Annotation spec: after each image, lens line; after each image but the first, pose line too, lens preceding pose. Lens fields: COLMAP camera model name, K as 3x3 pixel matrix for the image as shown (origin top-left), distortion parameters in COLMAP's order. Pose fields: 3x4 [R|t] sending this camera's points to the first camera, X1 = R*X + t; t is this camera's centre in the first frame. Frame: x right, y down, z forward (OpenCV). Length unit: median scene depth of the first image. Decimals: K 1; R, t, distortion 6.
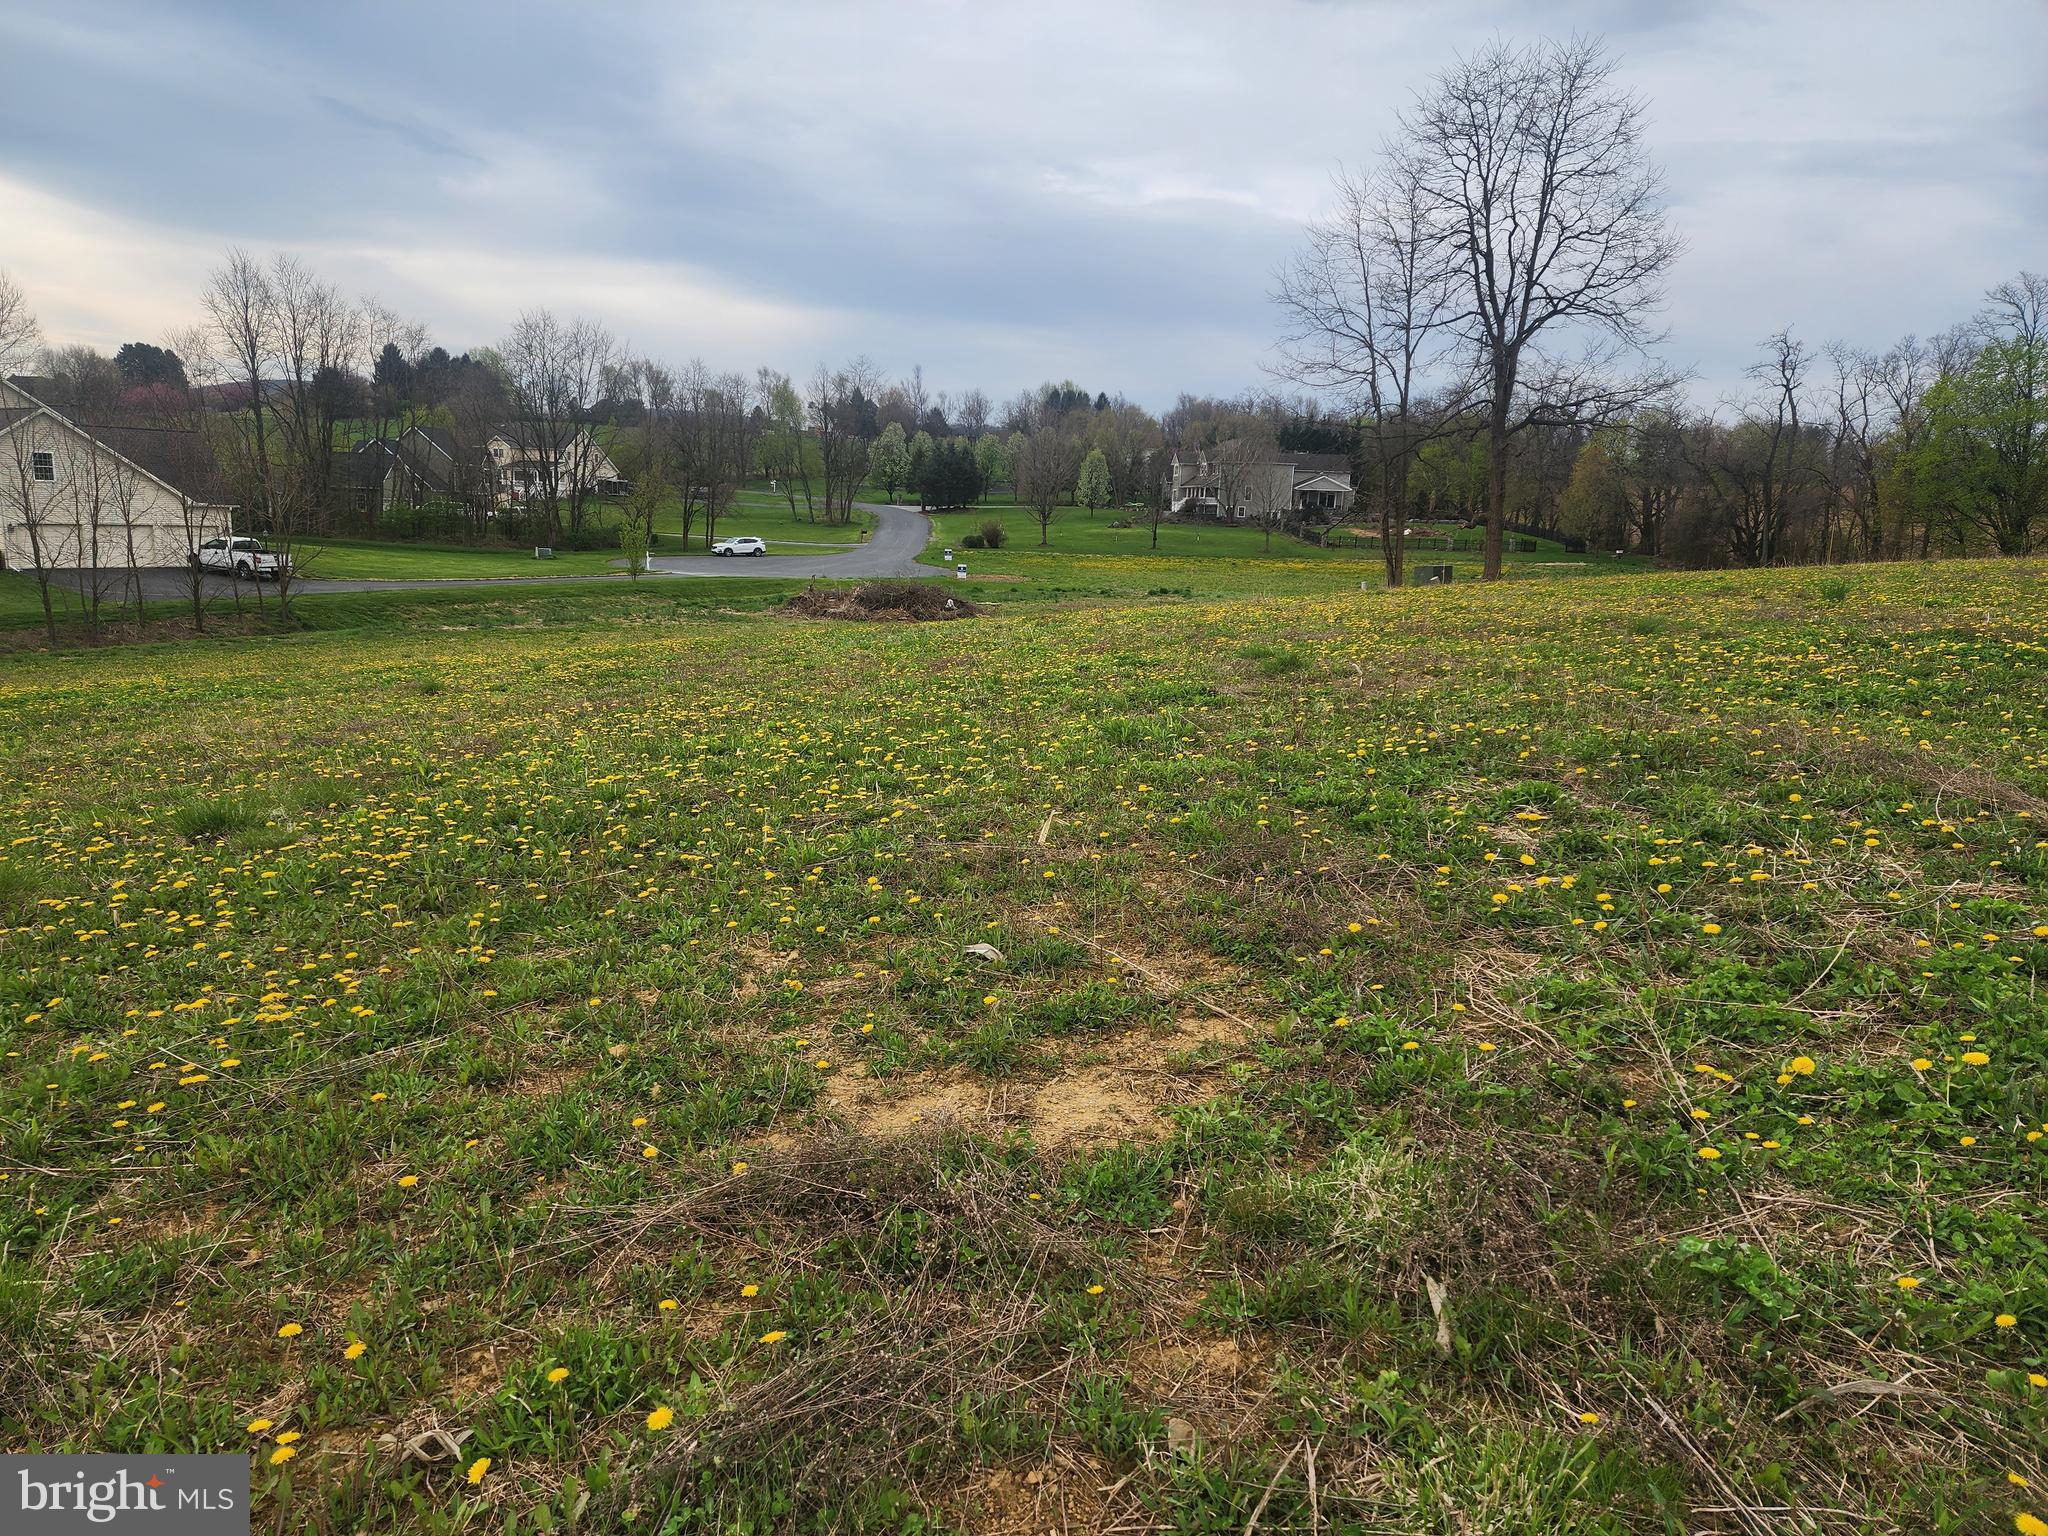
lens RADIAL K [[1387.6, 0, 983.3], [0, 1387.6, 774.5], [0, 0, 1]] dist [0.086615, -0.092155]
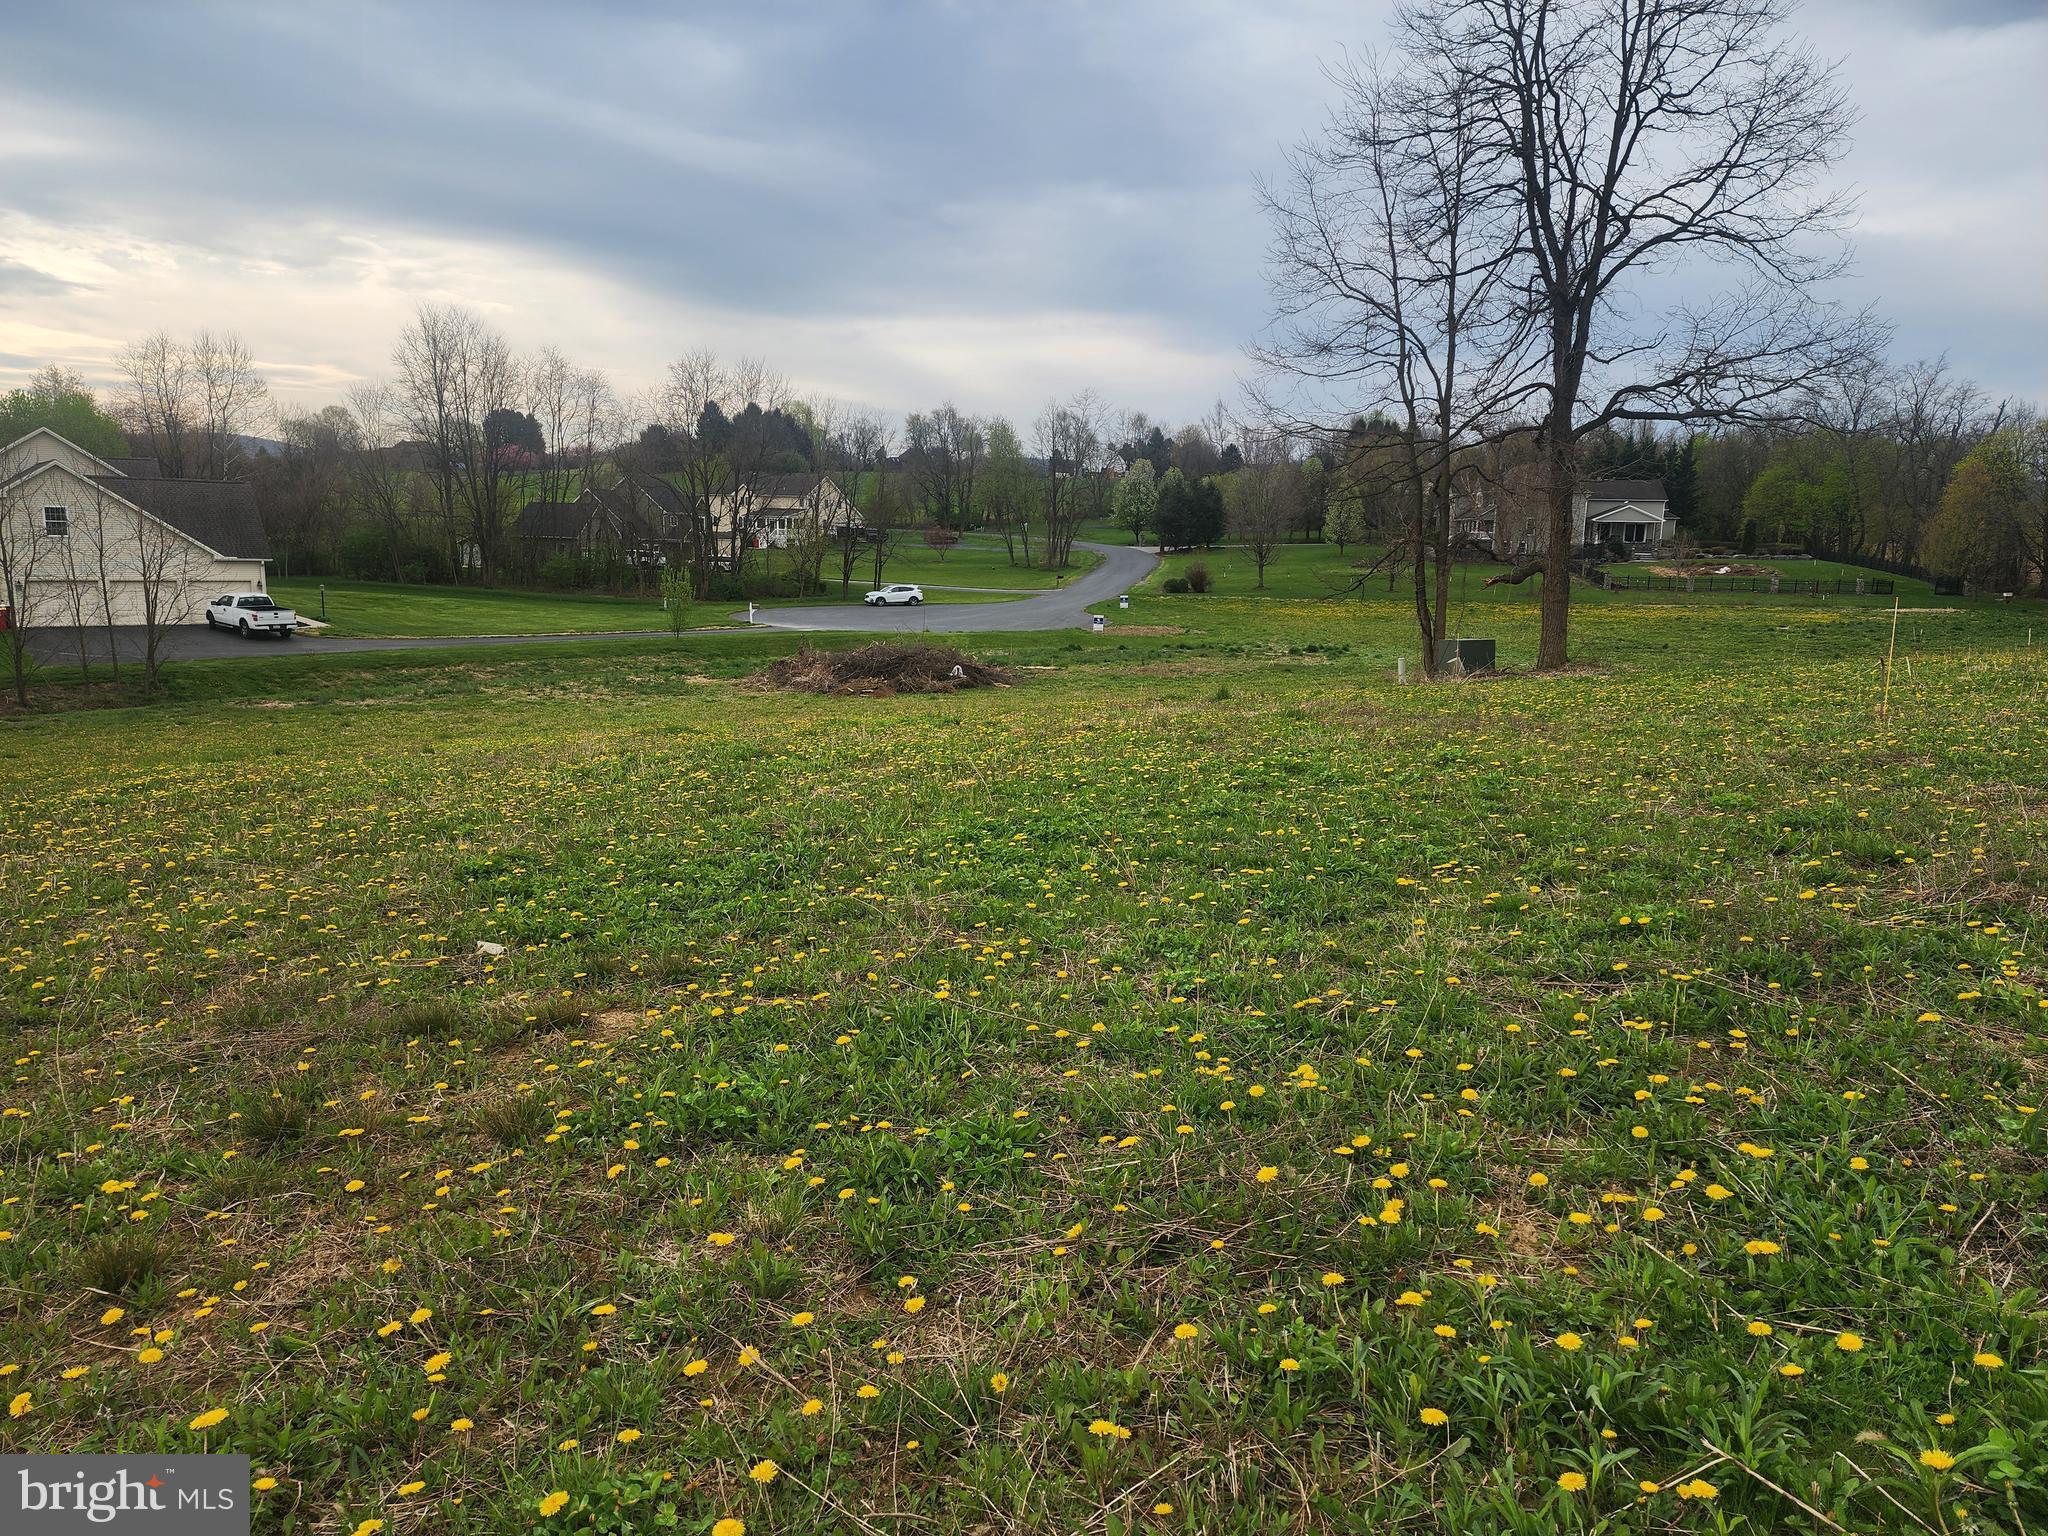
lens RADIAL K [[1387.6, 0, 983.3], [0, 1387.6, 774.5], [0, 0, 1]] dist [0.086615, -0.092155]
pose [[0.973361, 0.025284, -0.227878, 0.085237], [-0.031660, 0.999202, -0.024369, -0.021204], [0.227080, 0.030934, 0.973385, 0.105962]]
